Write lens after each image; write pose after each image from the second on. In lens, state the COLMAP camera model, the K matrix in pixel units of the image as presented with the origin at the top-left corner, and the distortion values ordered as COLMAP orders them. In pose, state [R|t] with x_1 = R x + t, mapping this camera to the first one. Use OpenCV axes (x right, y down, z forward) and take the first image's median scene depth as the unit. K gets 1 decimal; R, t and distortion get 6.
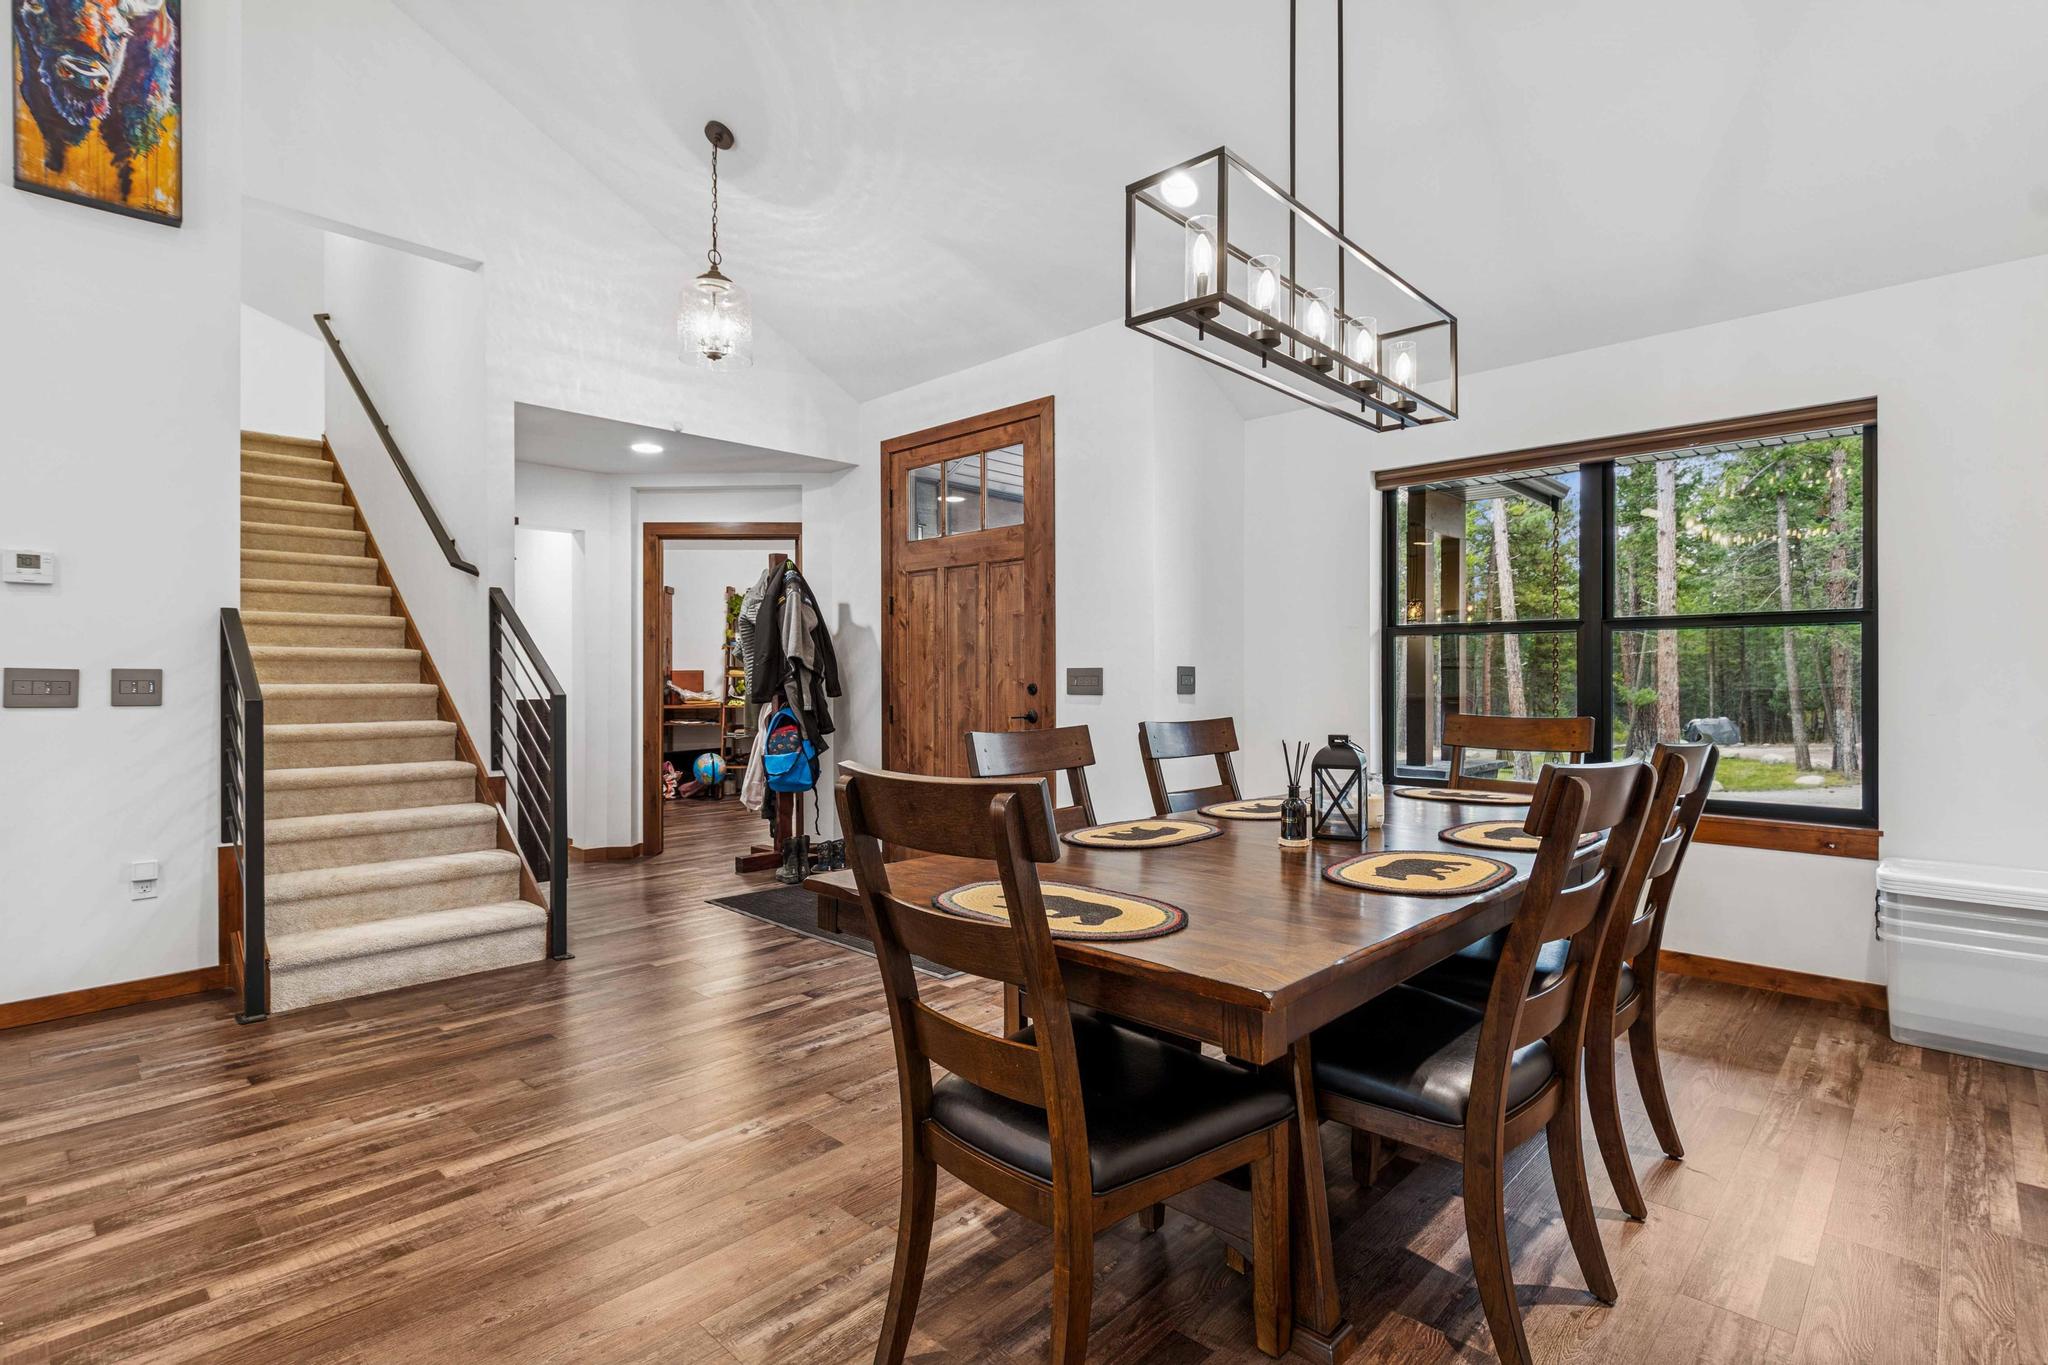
lens RADIAL K [[974.5, 0, 1024.0], [0, 974.5, 682.5], [0, 0, 1]] dist [0.004474, -0.000283]
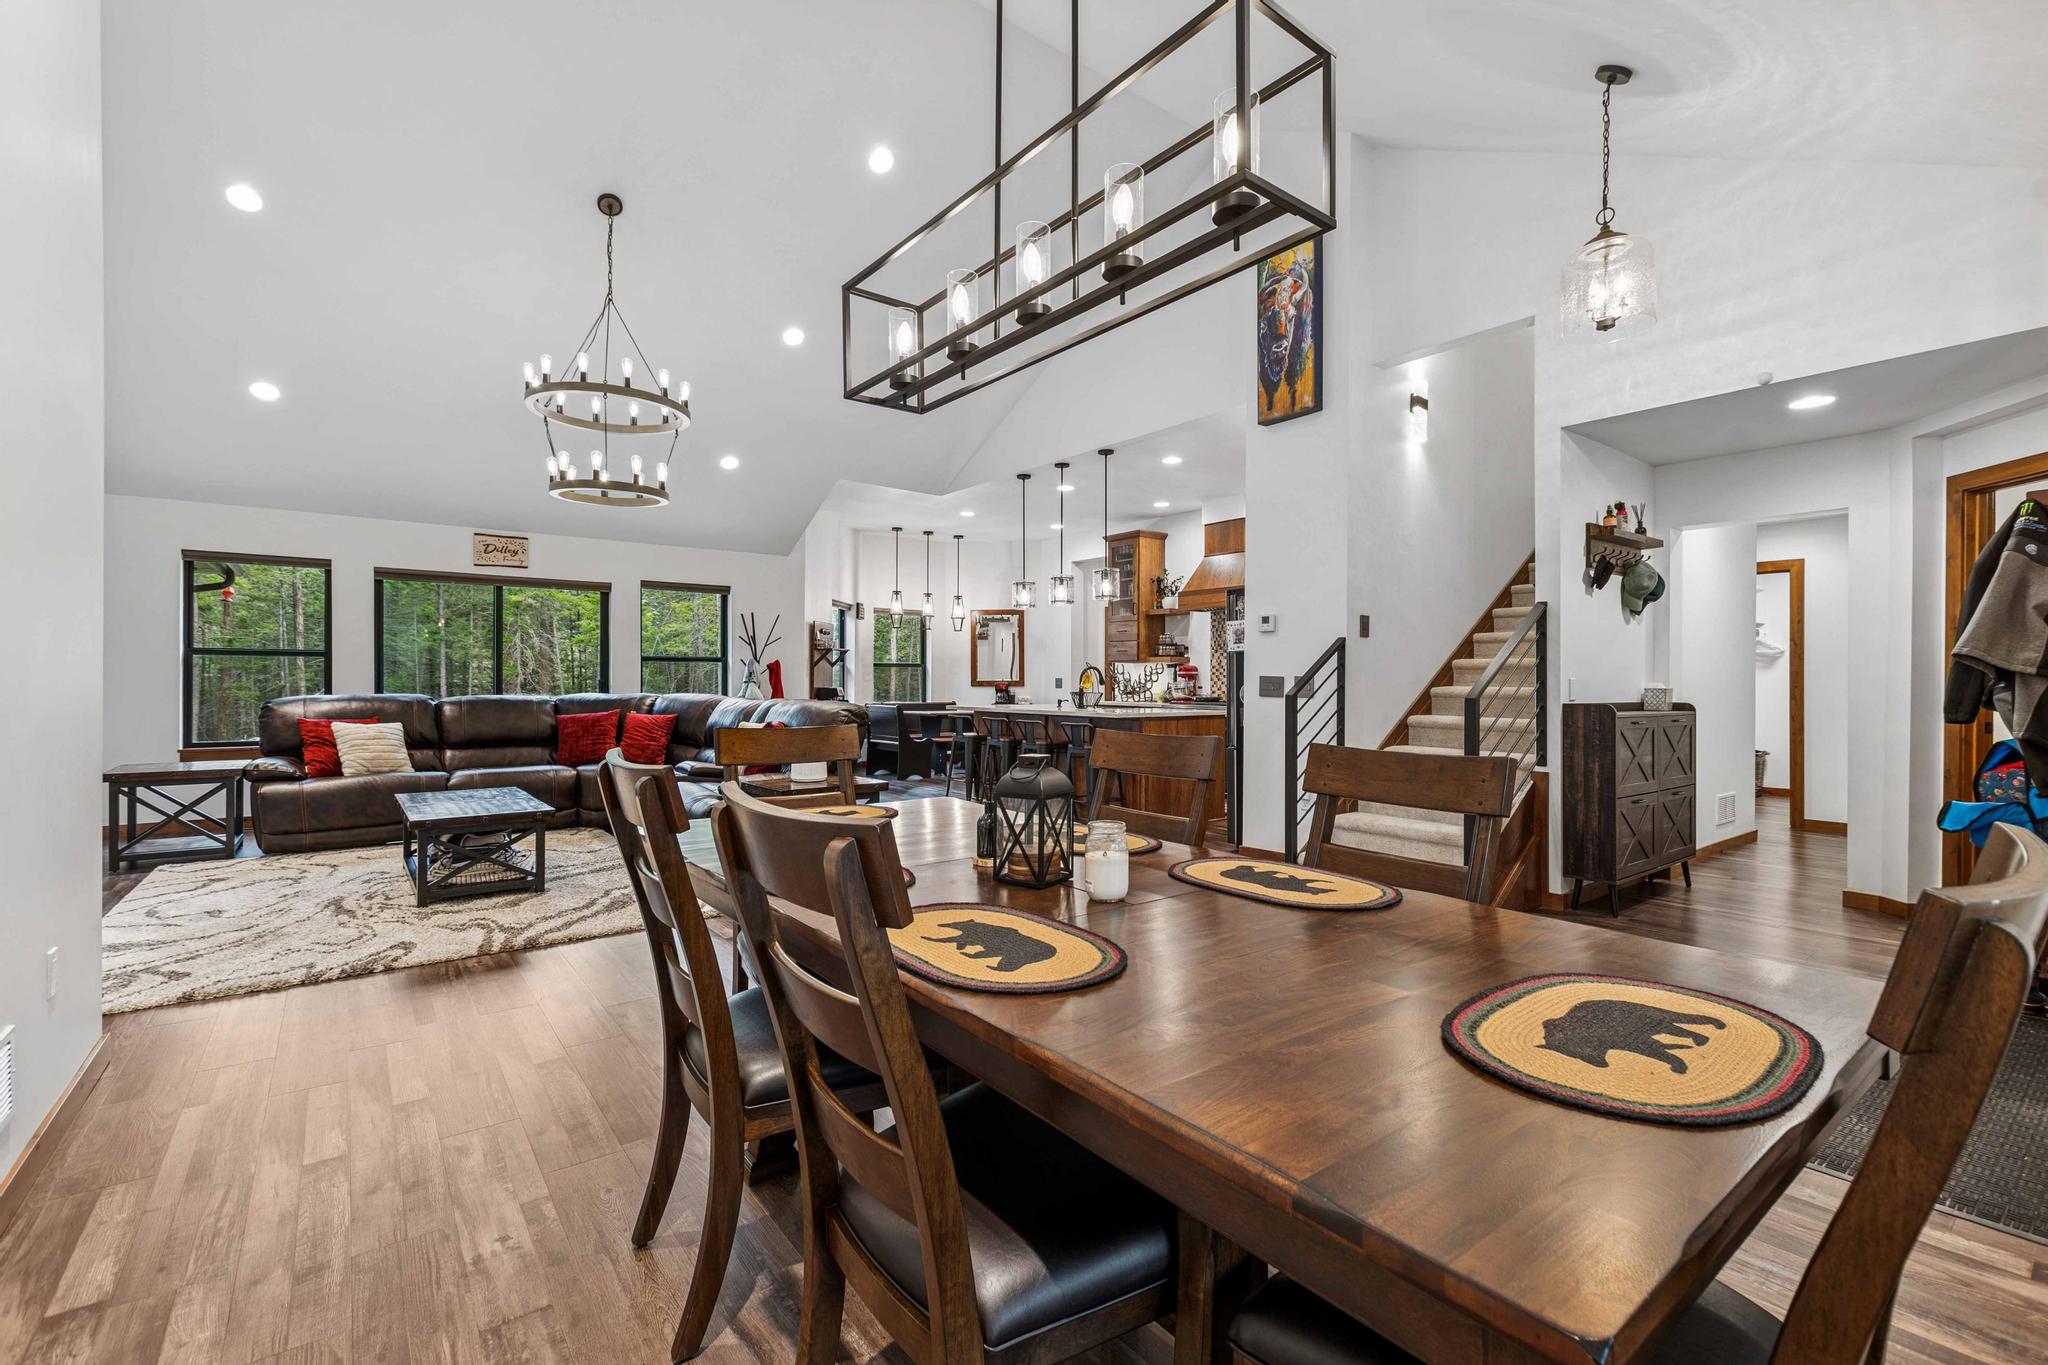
lens RADIAL K [[891.1, 0, 1024.0], [0, 891.1, 682.5], [0, 0, 1]] dist [-0.001531, 0.000138]
pose [[-0.158375, 0.006067, -0.987360, 0.955064], [-0.009384, 0.999927, 0.007649, -0.013768], [0.987334, 0.010476, -0.158307, 1.004925]]
